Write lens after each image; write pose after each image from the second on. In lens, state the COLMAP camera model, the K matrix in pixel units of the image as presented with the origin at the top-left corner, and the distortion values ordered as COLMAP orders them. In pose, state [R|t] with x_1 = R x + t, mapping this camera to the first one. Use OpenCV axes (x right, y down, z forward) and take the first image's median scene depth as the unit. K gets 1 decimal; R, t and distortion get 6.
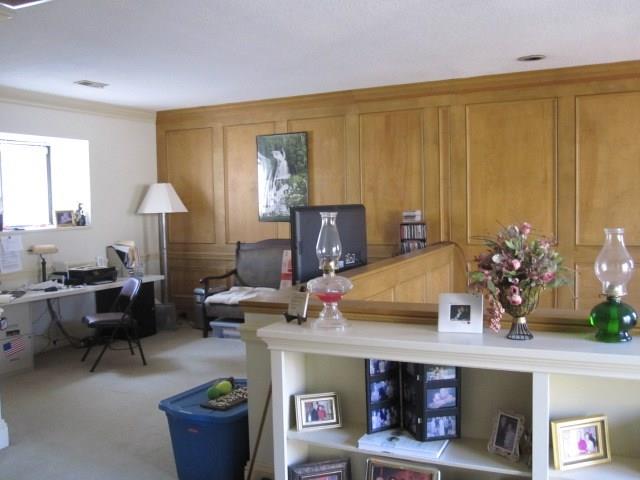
lens RADIAL K [[630.2, 0, 321.2], [0, 630.2, 241.0], [0, 0, 1]] dist [-0.068228, 0.000000]
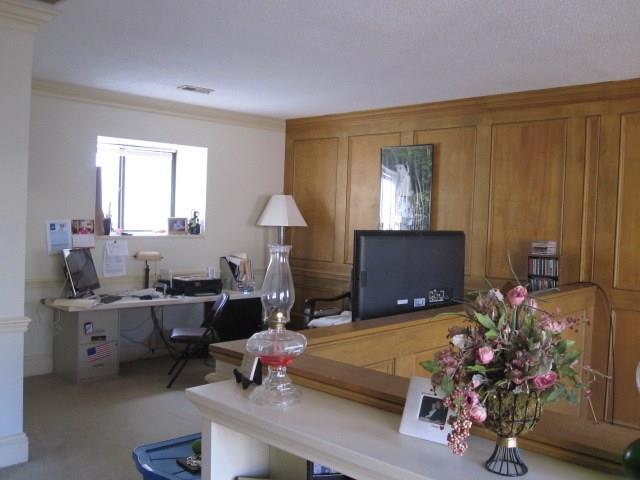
lens RADIAL K [[630.2, 0, 319.0], [0, 630.2, 239.0], [0, 0, 1]] dist [-0.068228, 0.000000]
pose [[0.947993, 0.063733, -0.311844, 0.119051], [-0.071420, 0.997358, -0.013279, -0.019198], [0.310174, 0.034861, 0.950040, 0.130028]]
